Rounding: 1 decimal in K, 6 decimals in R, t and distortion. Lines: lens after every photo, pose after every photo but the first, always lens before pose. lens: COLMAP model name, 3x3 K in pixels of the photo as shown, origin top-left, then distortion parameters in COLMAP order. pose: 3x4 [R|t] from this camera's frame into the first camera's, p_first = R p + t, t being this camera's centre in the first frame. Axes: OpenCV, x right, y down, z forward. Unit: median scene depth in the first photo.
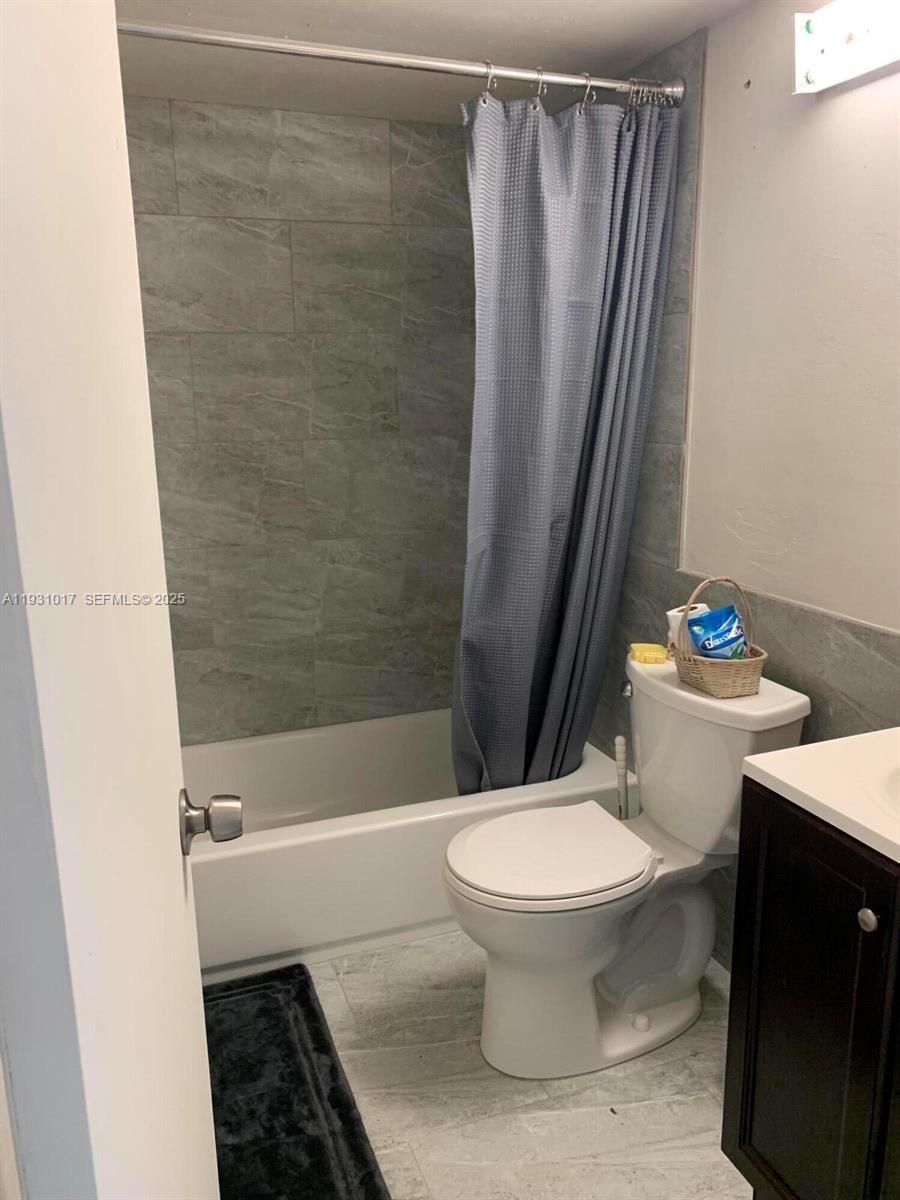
lens RADIAL K [[913.5, 0, 450.0], [0, 913.5, 600.0], [0, 0, 1]] dist [0.023354, -0.010027]
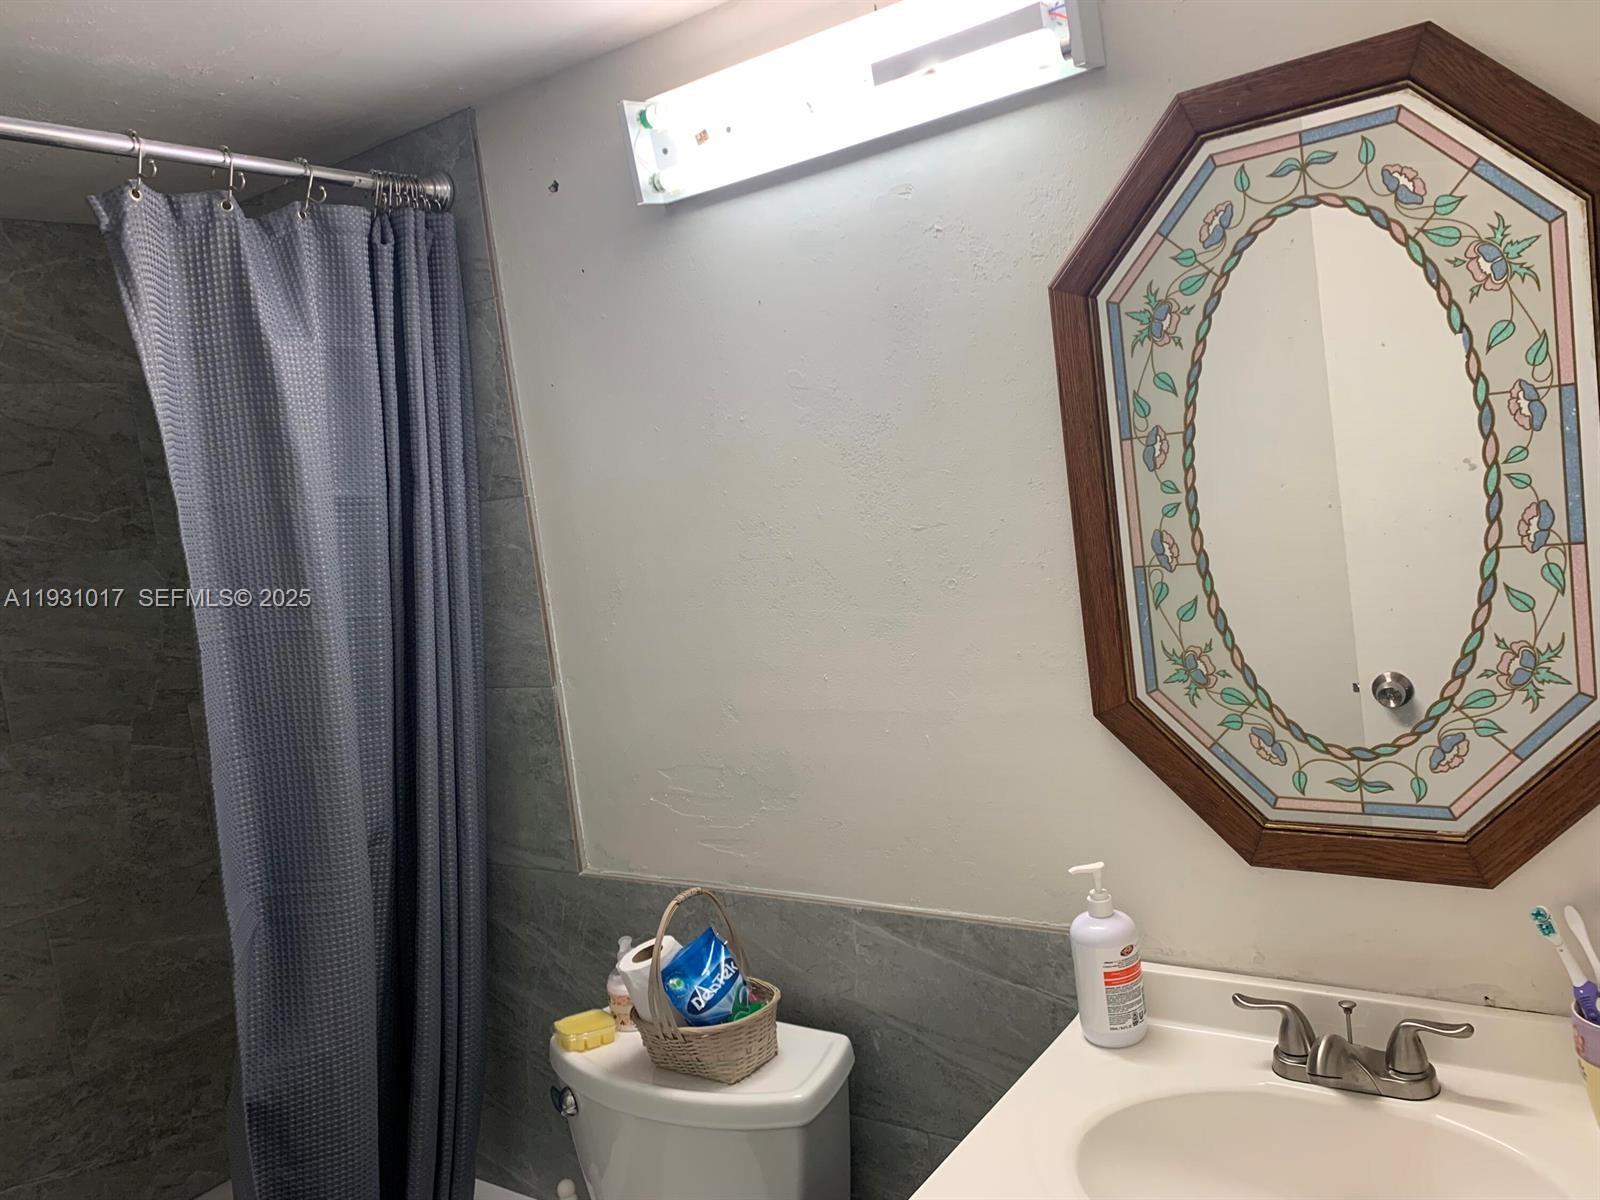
lens RADIAL K [[1218.0, 0, 800.0], [0, 1218.0, 600.0], [0, 0, 1]] dist [0.023354, -0.010027]
pose [[0.831300, -0.144228, 0.536785, -0.065117], [0.235025, 0.966375, -0.104321, -0.104664], [-0.503689, 0.212880, 0.837245, 0.175642]]
